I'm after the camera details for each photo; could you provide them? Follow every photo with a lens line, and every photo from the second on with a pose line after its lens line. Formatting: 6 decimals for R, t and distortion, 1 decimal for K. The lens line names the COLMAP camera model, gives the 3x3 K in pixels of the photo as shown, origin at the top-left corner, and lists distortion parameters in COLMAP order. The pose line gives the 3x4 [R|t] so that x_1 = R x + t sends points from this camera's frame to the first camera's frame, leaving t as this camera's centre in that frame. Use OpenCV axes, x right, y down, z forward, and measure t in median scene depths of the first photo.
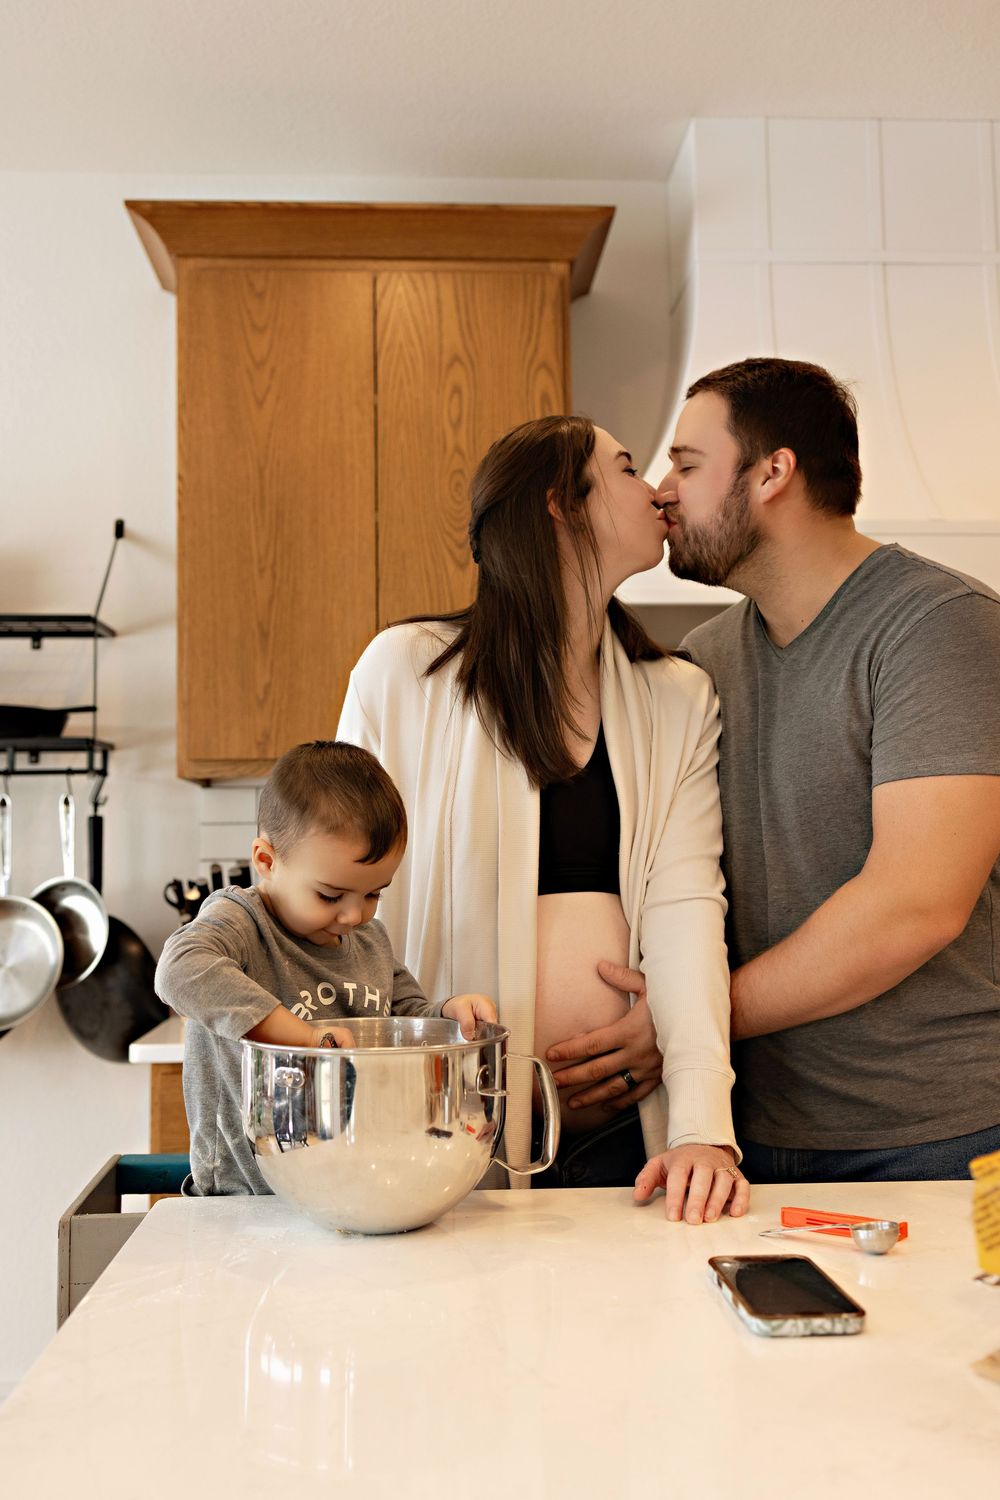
lens RADIAL K [[1540.0, 0, 500.0], [0, 1540.0, 750.0], [0, 0, 1]] dist [0.028817, -0.023908]
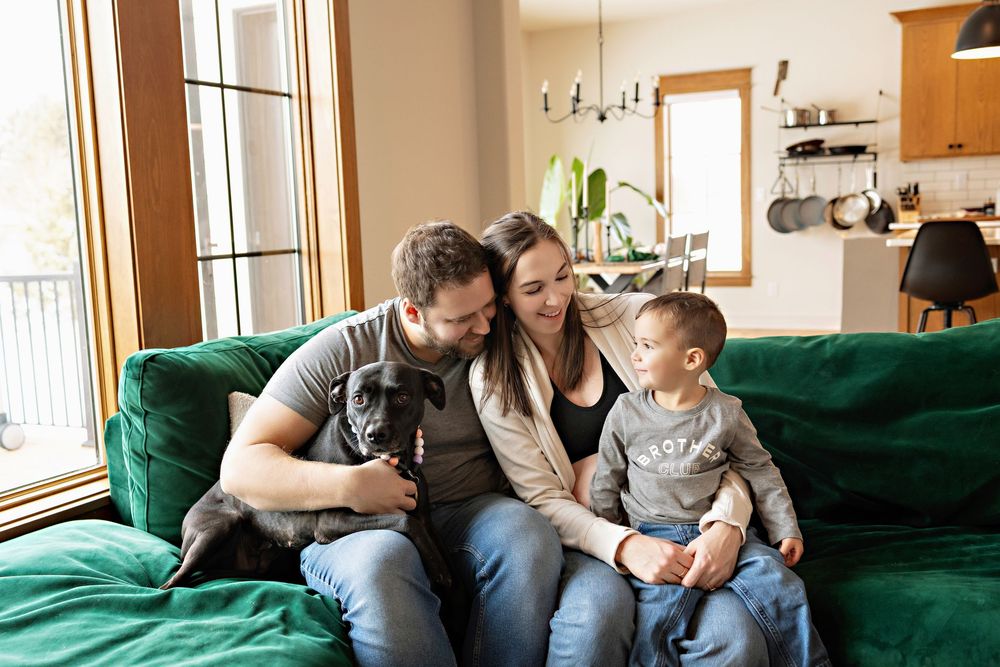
lens RADIAL K [[1026.6, 0, 500.0], [0, 1026.6, 333.5], [0, 0, 1]] dist [0.028817, -0.023908]
pose [[0.878837, 0.041172, -0.475343, 0.164180], [0.057525, 0.979859, 0.191226, -0.113254], [0.473642, -0.195400, 0.858767, -1.827441]]
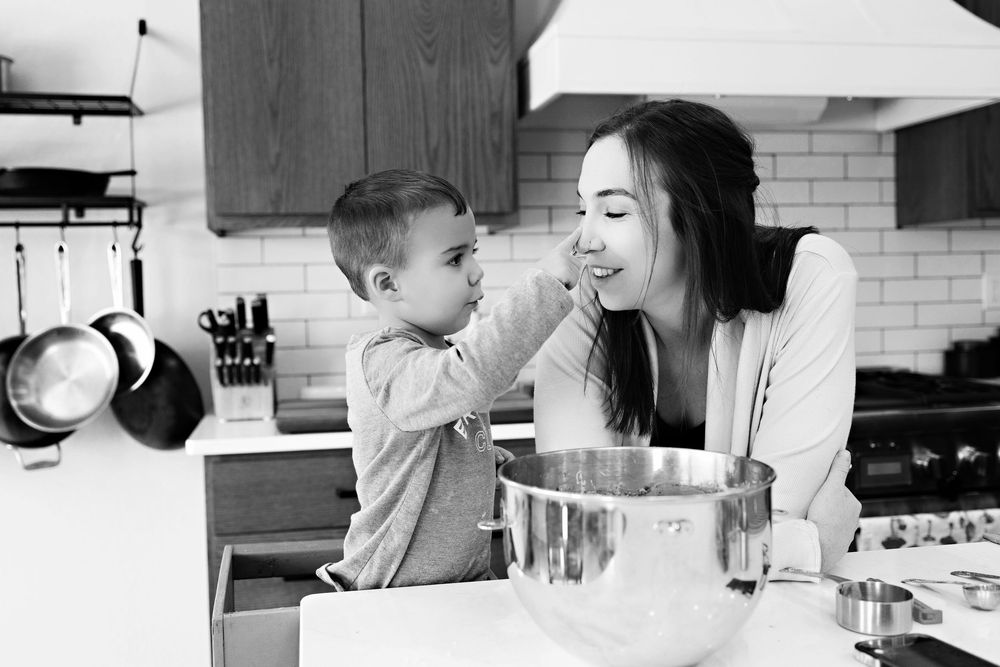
lens RADIAL K [[1026.6, 0, 500.0], [0, 1026.6, 333.5], [0, 0, 1]] dist [0.028817, -0.023908]
pose [[0.990107, -0.014469, 0.139566, -0.090179], [-0.001276, 0.993699, 0.112073, 0.008609], [-0.140308, -0.111142, 0.983850, 0.130488]]
